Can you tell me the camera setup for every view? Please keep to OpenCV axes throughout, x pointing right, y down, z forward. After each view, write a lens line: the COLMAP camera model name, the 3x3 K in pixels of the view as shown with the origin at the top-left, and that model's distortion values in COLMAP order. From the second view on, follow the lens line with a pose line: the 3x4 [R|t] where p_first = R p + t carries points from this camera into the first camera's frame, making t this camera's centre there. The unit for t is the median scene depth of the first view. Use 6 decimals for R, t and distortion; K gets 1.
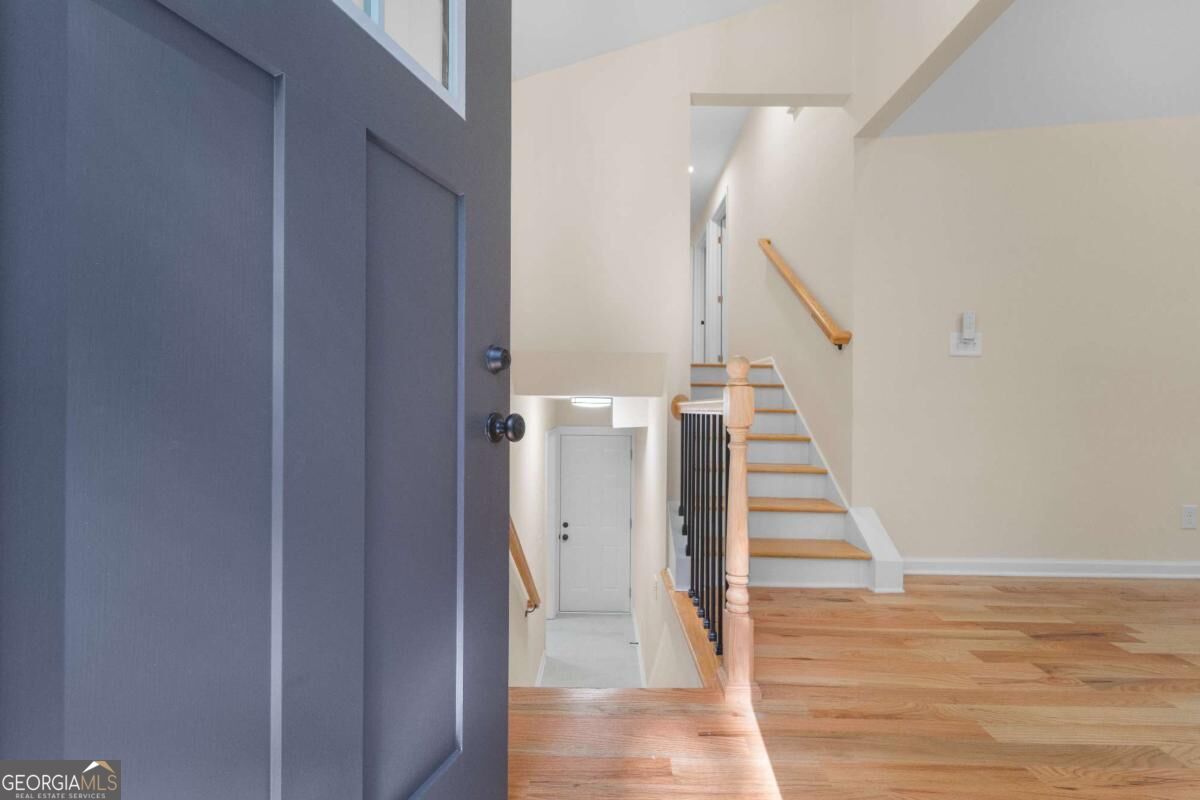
lens RADIAL K [[491.6, 0, 597.1], [0, 491.6, 397.5], [0, 0, 1]] dist [-0.001630, -0.000401]
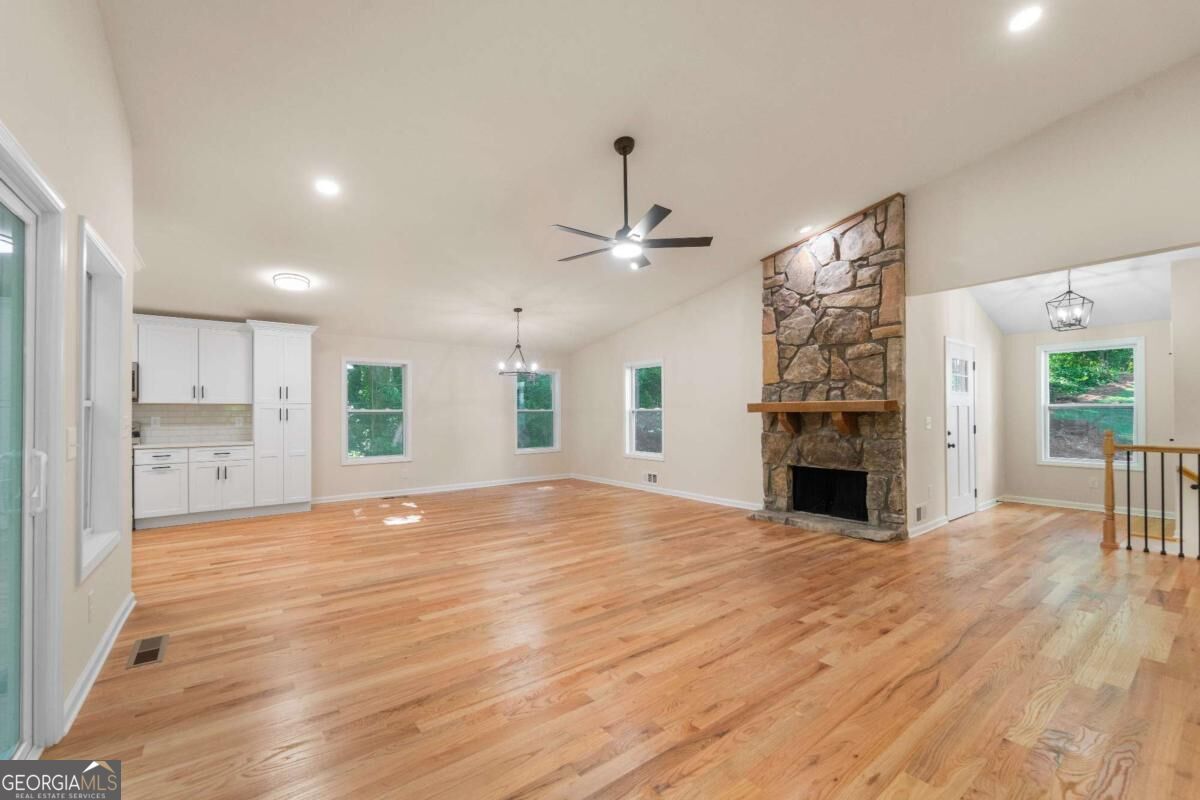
lens RADIAL K [[495.7, 0, 604.0], [0, 495.7, 411.2], [0, 0, 1]] dist [-0.002615, -0.000332]
pose [[-0.789483, -0.004504, -0.613756, 2.796173], [0.001820, 0.999952, -0.009679, -0.096253], [0.613770, -0.008758, -0.789436, 0.948622]]
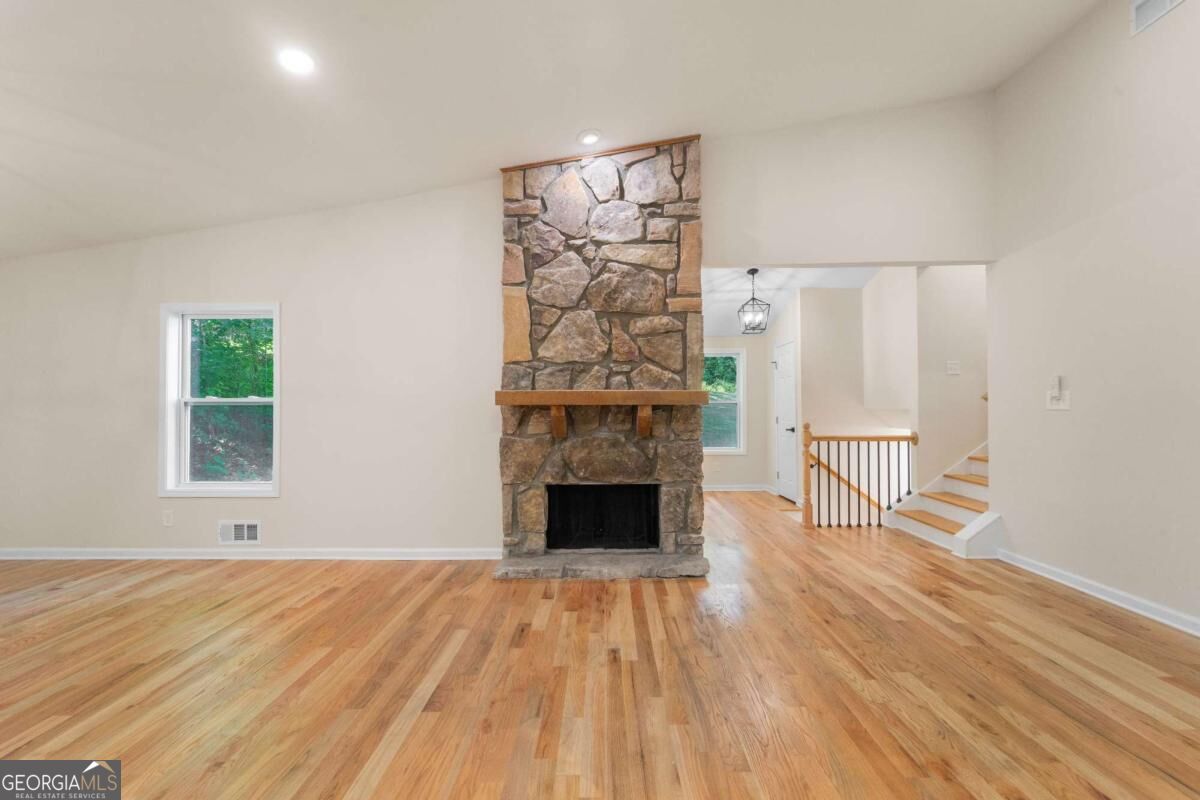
lens RADIAL K [[478.3, 0, 604.1], [0, 478.3, 403.4], [0, 0, 1]] dist [-0.000517, -0.000308]
pose [[0.002467, -0.017043, -0.999852, 2.187376], [0.003661, 0.999848, -0.017034, -0.092951], [0.999990, -0.003619, 0.002529, -0.195107]]
